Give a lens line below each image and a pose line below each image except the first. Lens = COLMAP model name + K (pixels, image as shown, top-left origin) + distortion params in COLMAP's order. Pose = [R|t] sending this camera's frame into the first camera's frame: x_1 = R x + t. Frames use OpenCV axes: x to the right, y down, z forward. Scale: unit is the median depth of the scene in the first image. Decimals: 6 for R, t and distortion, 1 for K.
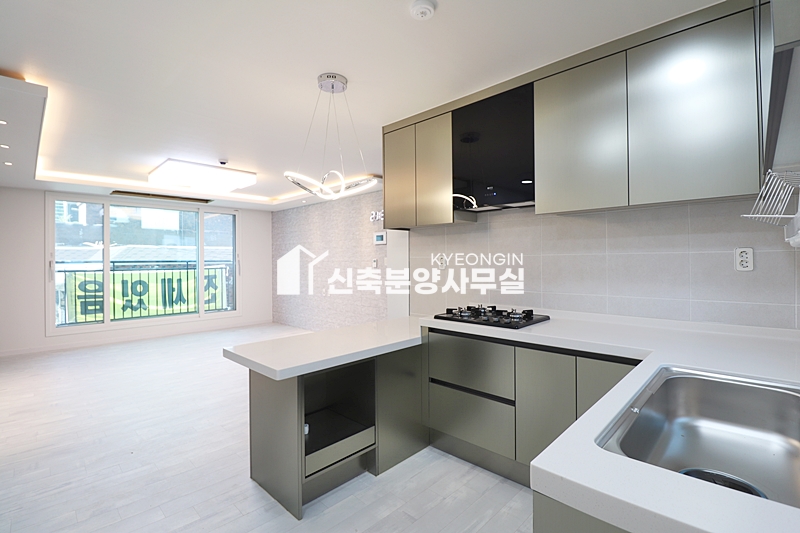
lens RADIAL K [[368.4, 0, 403.5], [0, 368.4, 259.8], [0, 0, 1]] dist [-0.003464, -0.011432]
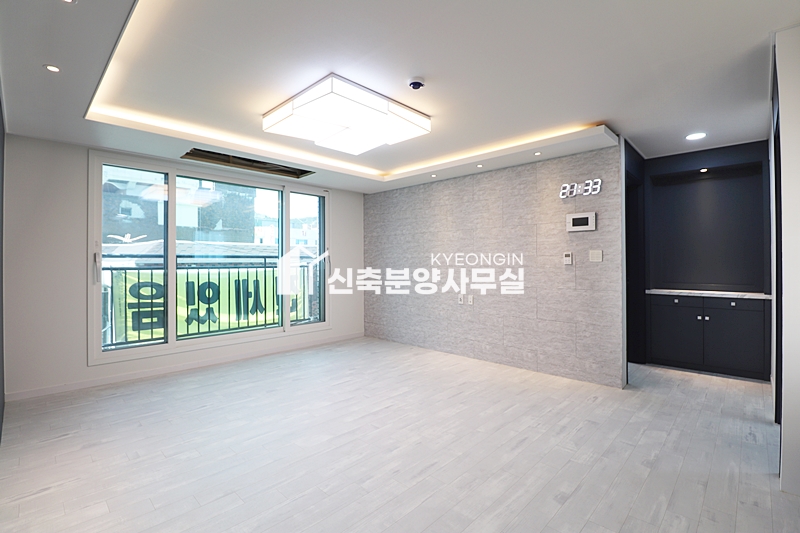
lens RADIAL K [[368.4, 0, 406.2], [0, 368.4, 260.2], [0, 0, 1]] dist [-0.003464, -0.011432]
pose [[0.999985, 0.003561, 0.004235, -0.421351], [-0.003545, 0.999986, -0.004000, 0.017553], [-0.004249, 0.003985, 0.999983, 0.337932]]
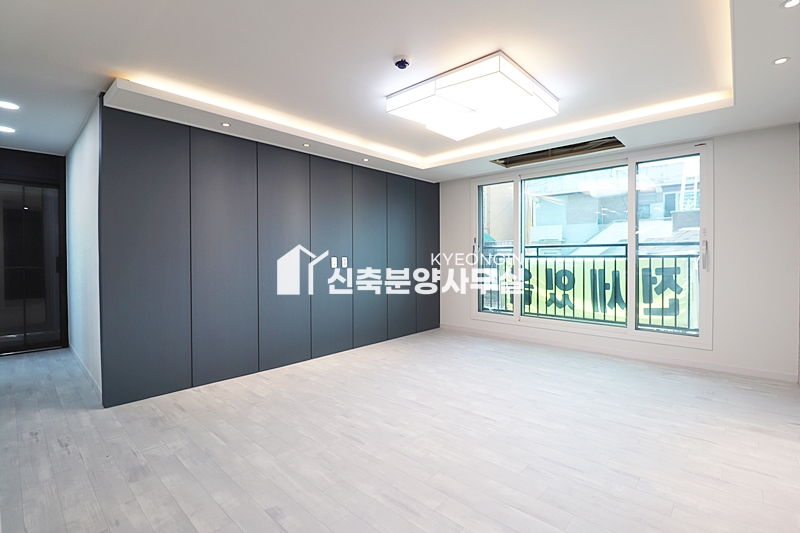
lens RADIAL K [[368.4, 0, 406.2], [0, 368.4, 262.0], [0, 0, 1]] dist [-0.003464, -0.011432]
pose [[0.029024, 0.024974, -0.999267, 0.072987], [0.007130, 0.999657, 0.025191, 0.021471], [0.999553, -0.007856, 0.028836, 0.824278]]
